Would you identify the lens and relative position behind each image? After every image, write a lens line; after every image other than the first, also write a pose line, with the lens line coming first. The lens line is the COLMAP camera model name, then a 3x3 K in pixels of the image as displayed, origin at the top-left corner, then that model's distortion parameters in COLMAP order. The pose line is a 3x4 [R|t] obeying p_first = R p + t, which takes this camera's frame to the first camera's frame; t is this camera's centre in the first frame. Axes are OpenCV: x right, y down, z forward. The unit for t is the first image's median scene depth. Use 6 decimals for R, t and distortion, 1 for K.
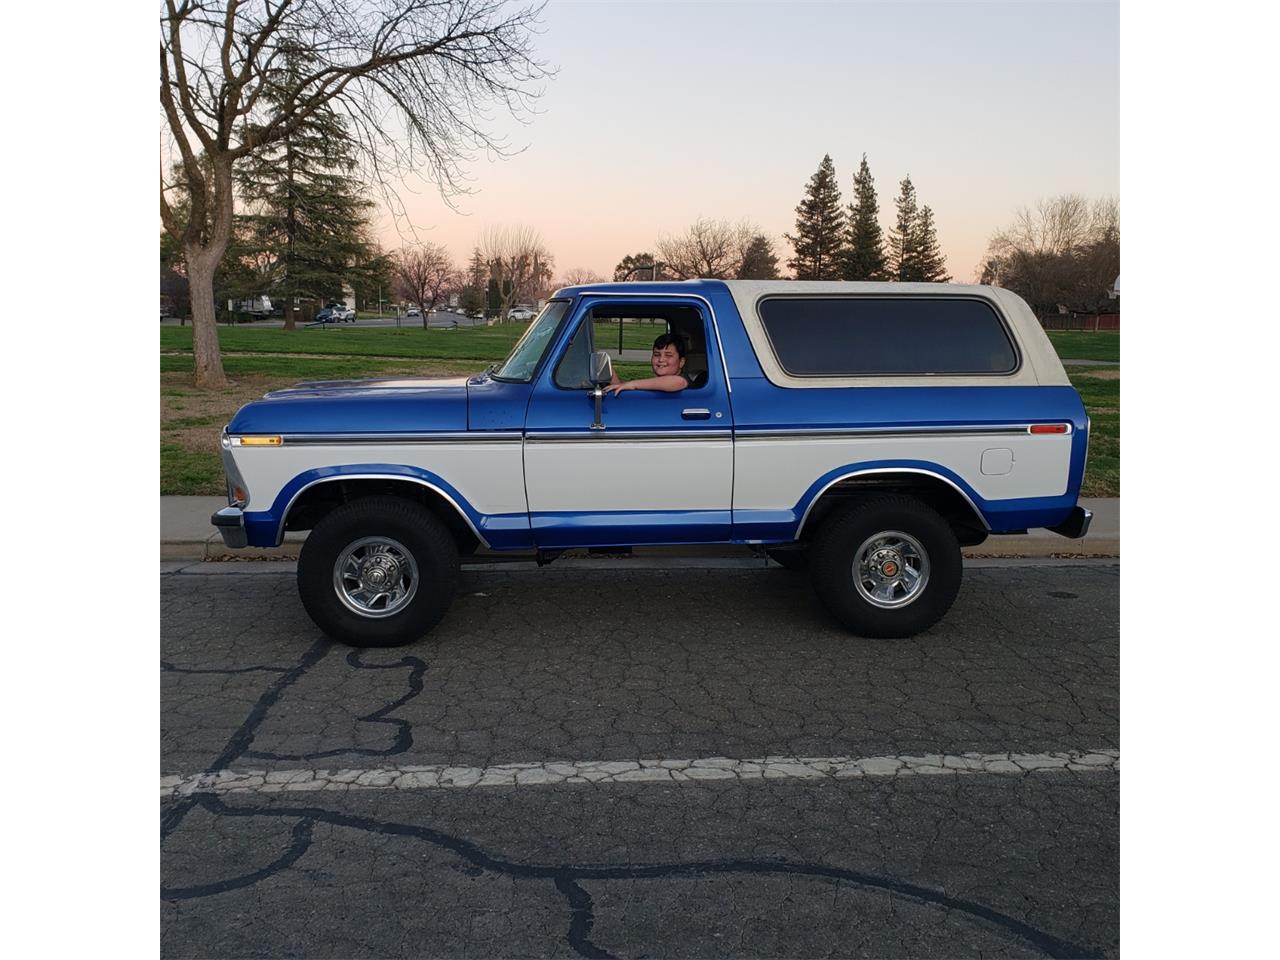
lens RADIAL K [[976.9, 0, 640.0], [0, 976.9, 480.0], [0, 0, 1]] dist [0.009779, 0.003624]
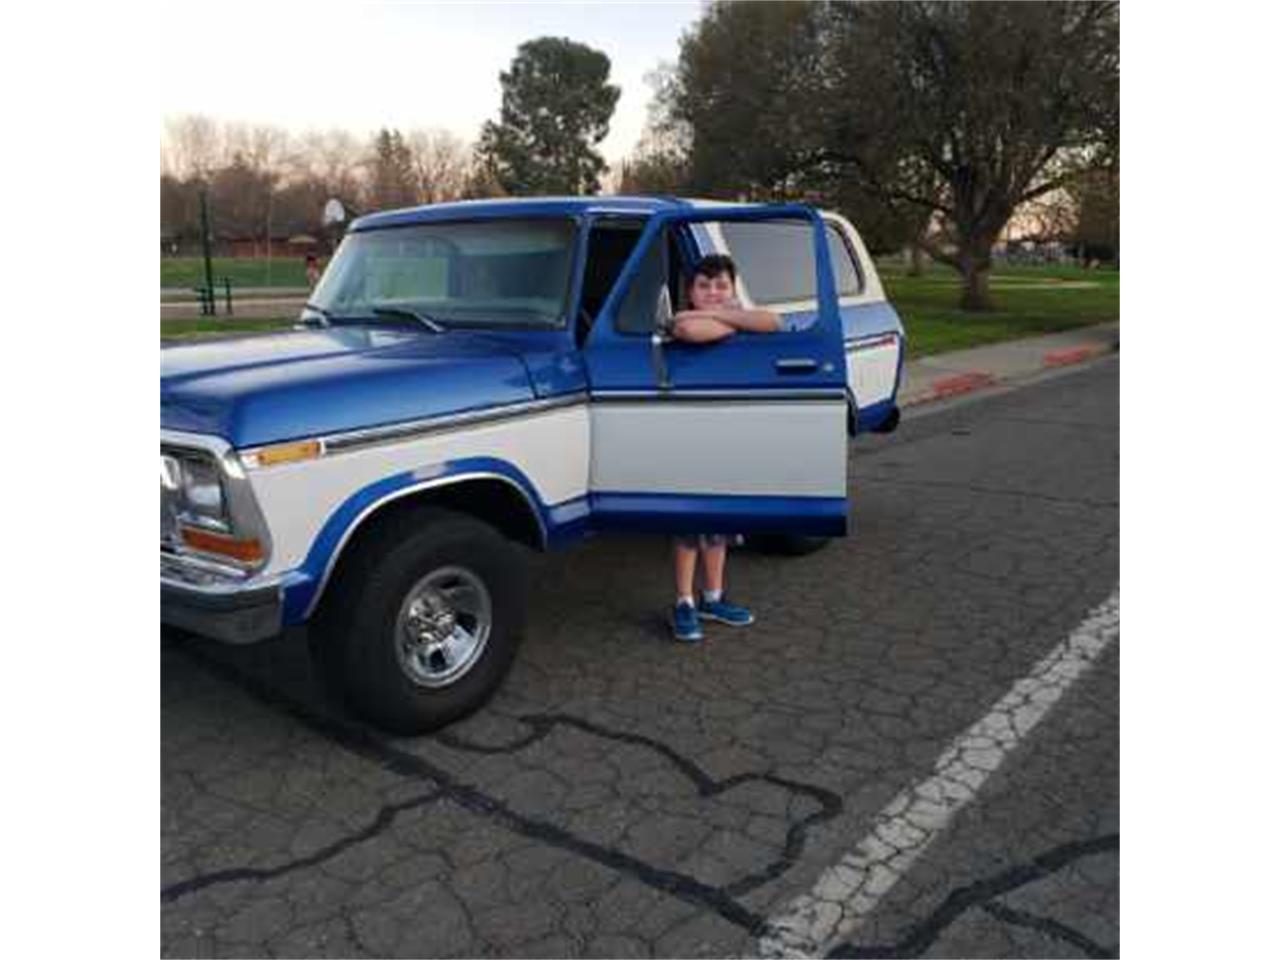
lens RADIAL K [[1000.7, 0, 641.4], [0, 1000.7, 454.9], [0, 0, 1]] dist [0.003880, 0.002850]
pose [[0.684490, -0.153518, 0.712675, -0.644930], [0.122520, 0.987896, 0.095129, -0.067454], [-0.718653, 0.022202, 0.695014, 0.401539]]
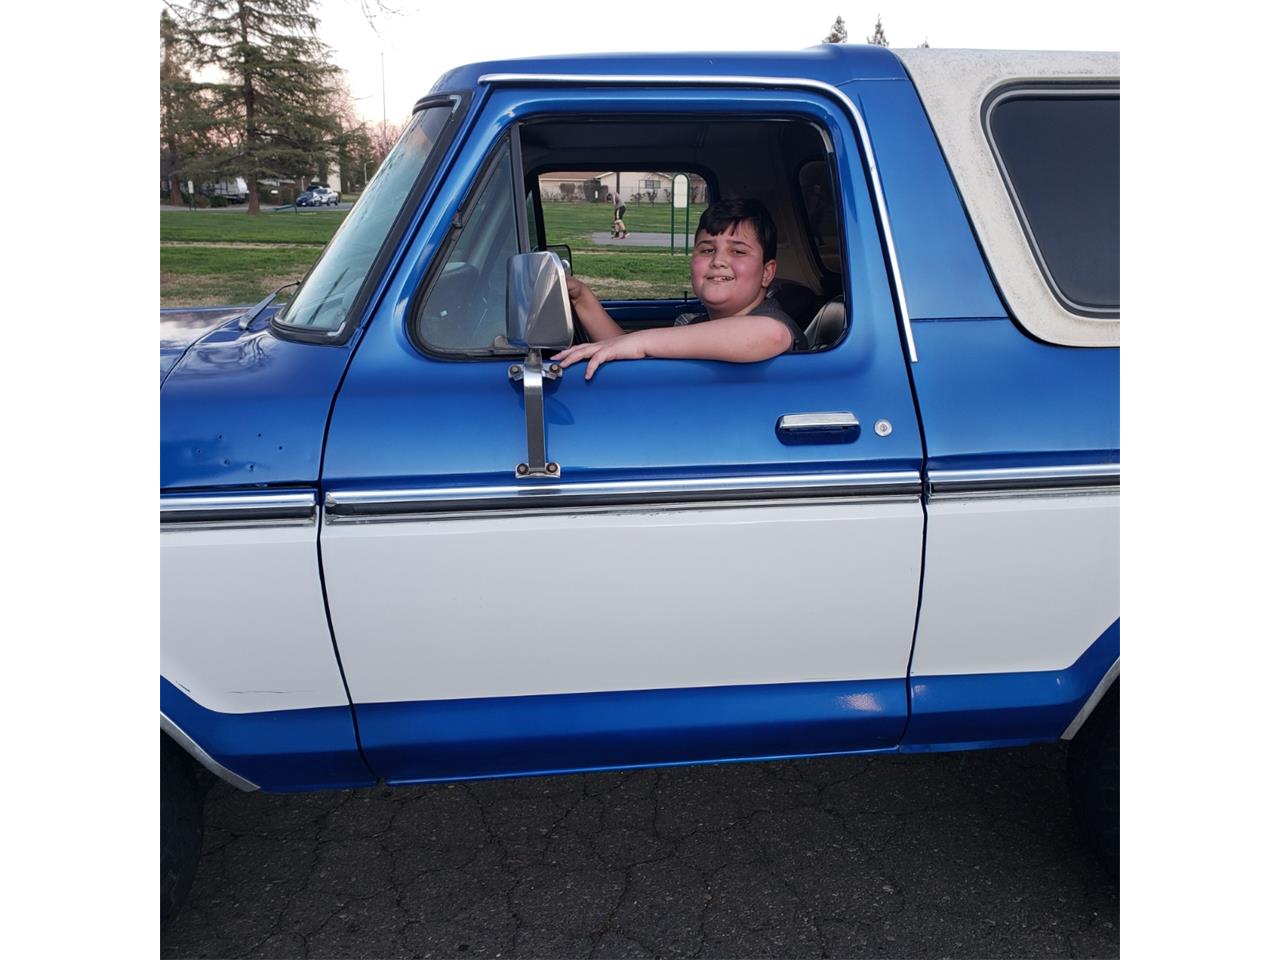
lens RADIAL K [[1040.2, 0, 640.0], [0, 1040.2, 480.0], [0, 0, 1]] dist [-0.055899, 0.148688]
pose [[0.999958, -0.009078, -0.001491, -0.006585], [0.009182, 0.994748, 0.101944, -0.085738], [0.000557, -0.101954, 0.994789, 0.617464]]
